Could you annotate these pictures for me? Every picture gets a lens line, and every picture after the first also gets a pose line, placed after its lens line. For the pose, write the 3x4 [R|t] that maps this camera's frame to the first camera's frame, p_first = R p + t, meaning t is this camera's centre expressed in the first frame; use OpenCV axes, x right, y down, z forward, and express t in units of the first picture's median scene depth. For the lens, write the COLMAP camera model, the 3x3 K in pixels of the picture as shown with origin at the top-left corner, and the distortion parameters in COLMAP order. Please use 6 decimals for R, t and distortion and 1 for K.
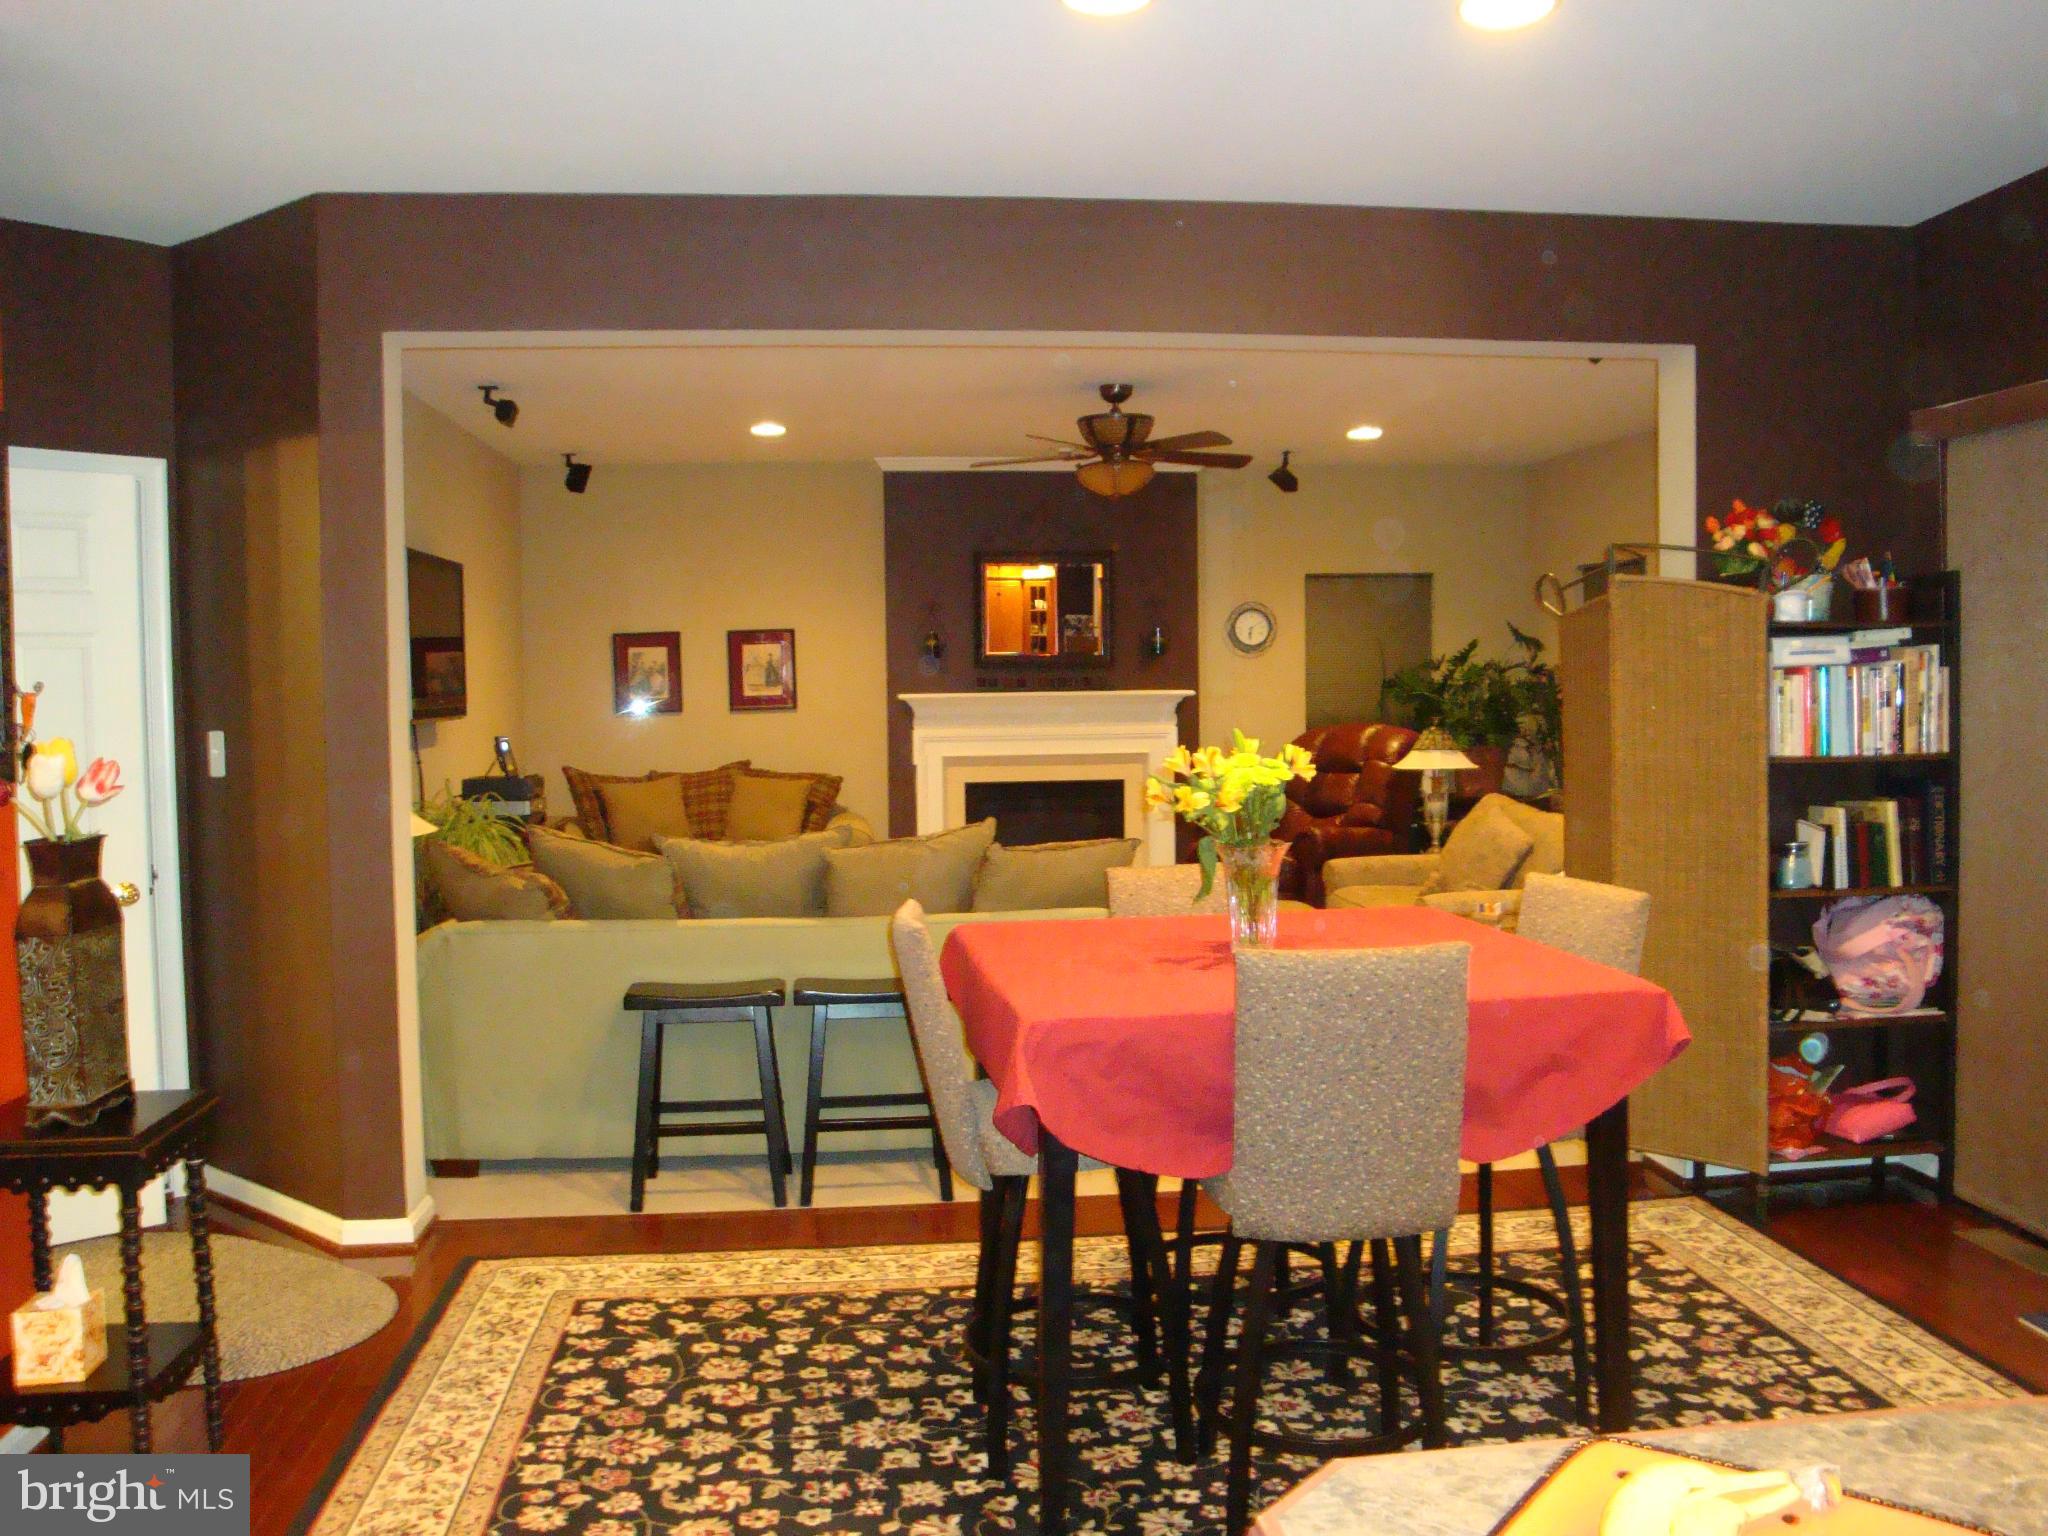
lens RADIAL K [[1653.1, 0, 1024.0], [0, 1653.1, 768.0], [0, 0, 1]] dist [-0.099058, 0.003056]
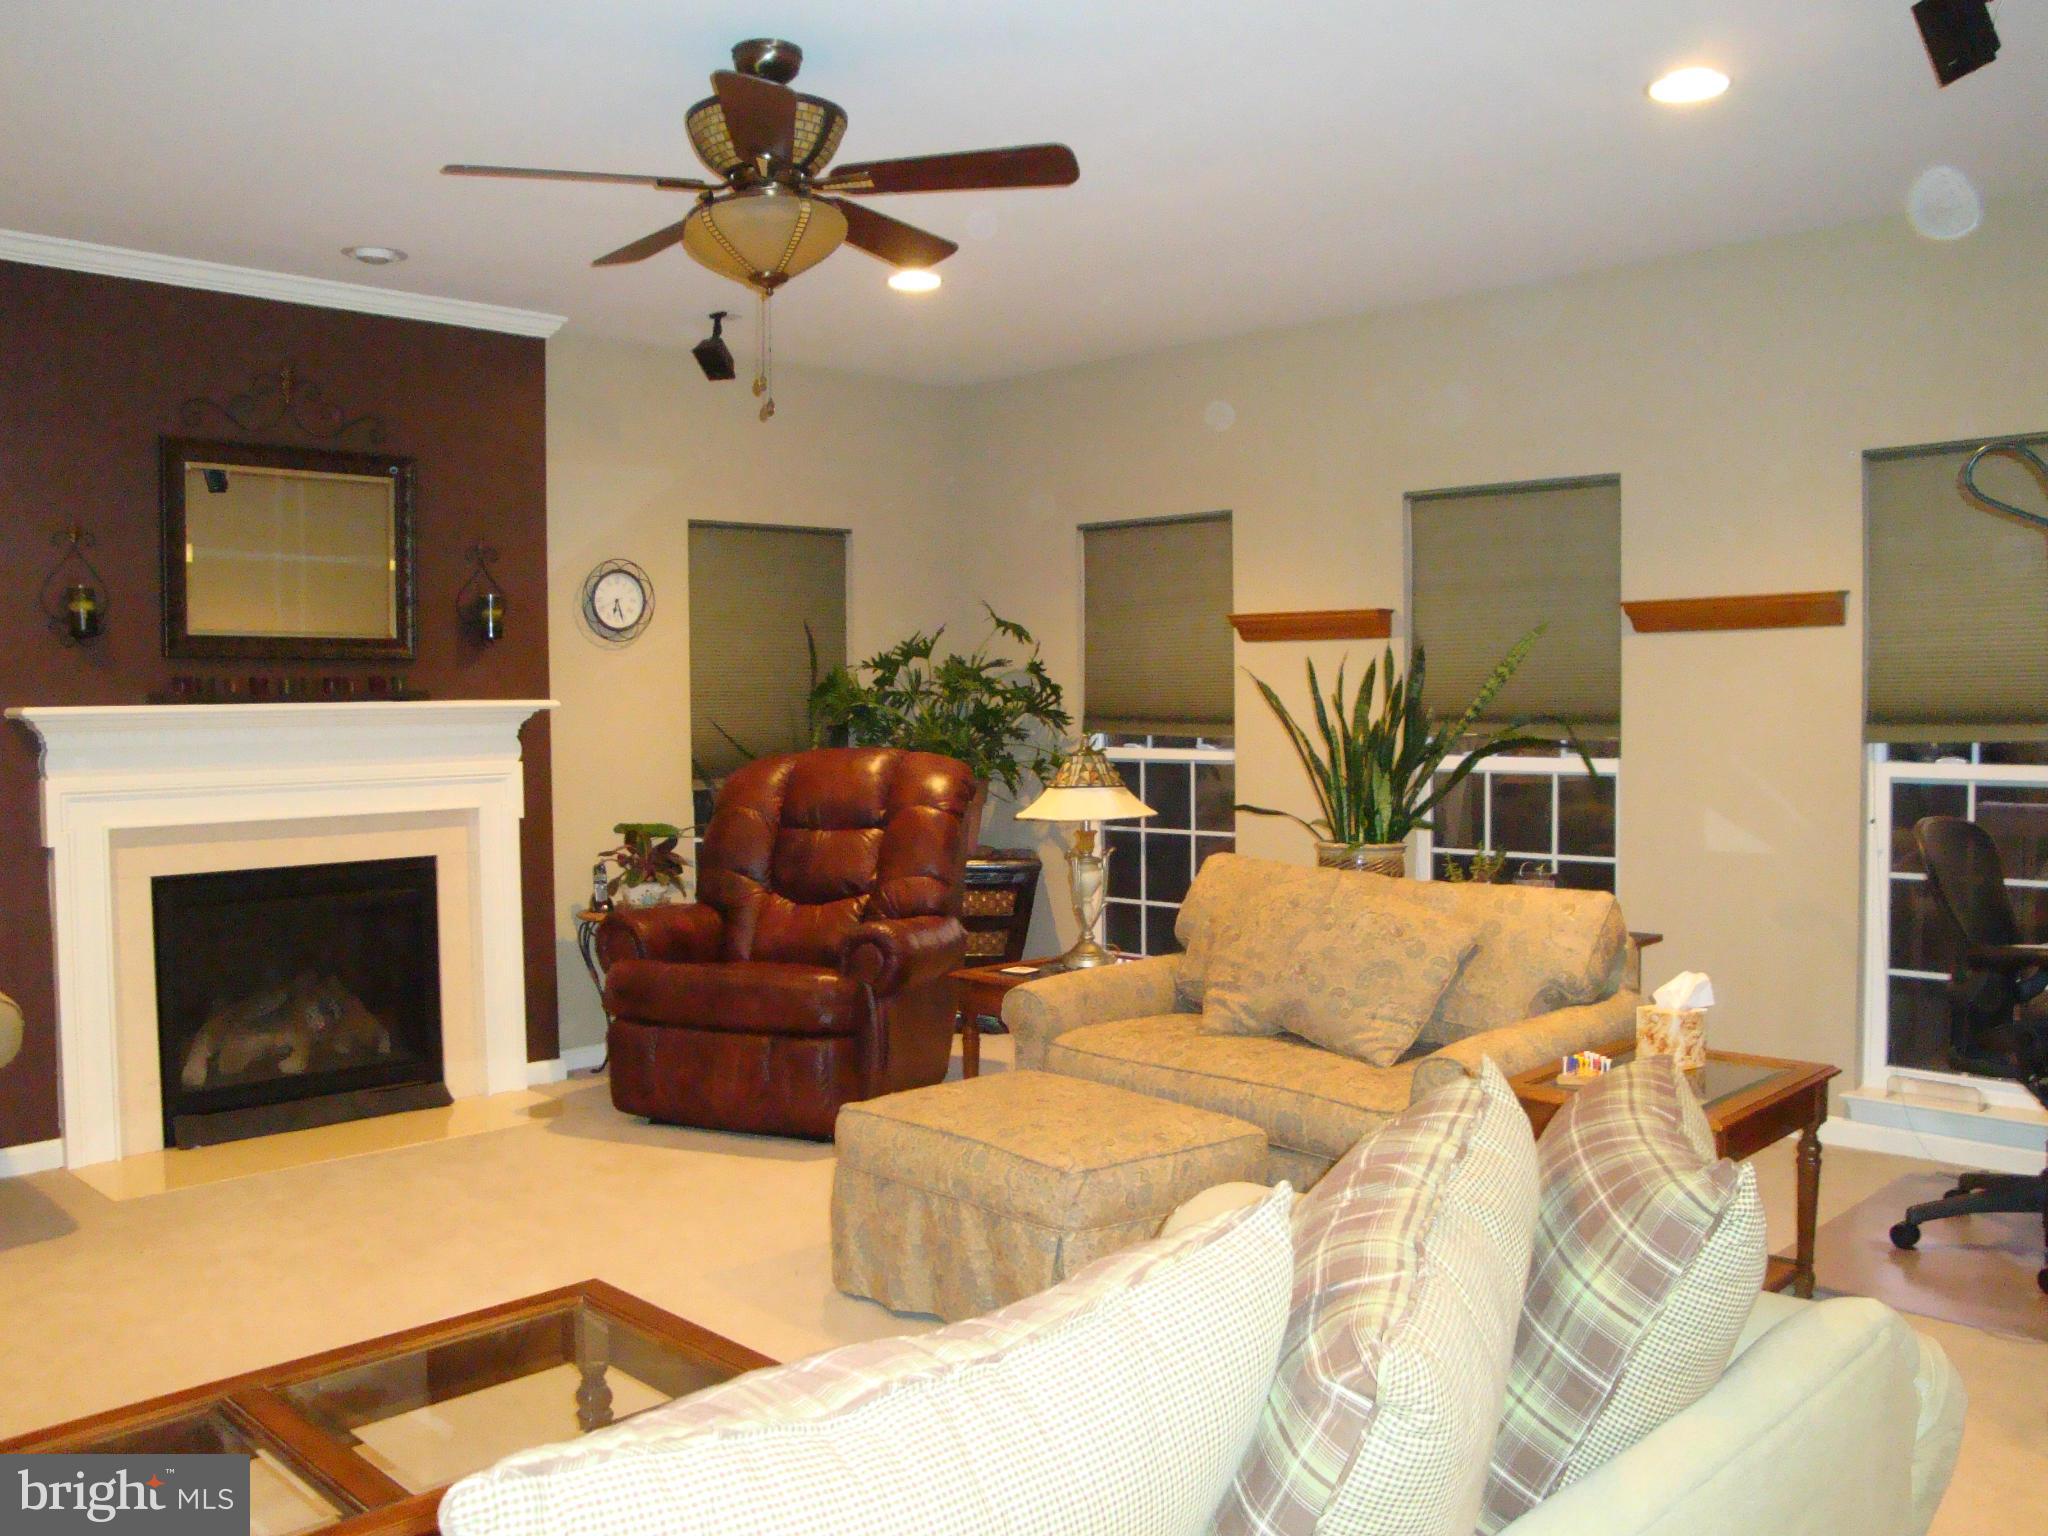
lens RADIAL K [[1653.1, 0, 1024.0], [0, 1653.1, 768.0], [0, 0, 1]] dist [-0.099058, 0.003056]
pose [[0.780885, -0.024818, 0.624182, -0.135803], [0.035764, 0.999348, -0.005008, -0.013376], [-0.623650, 0.026234, 0.781263, 0.434353]]
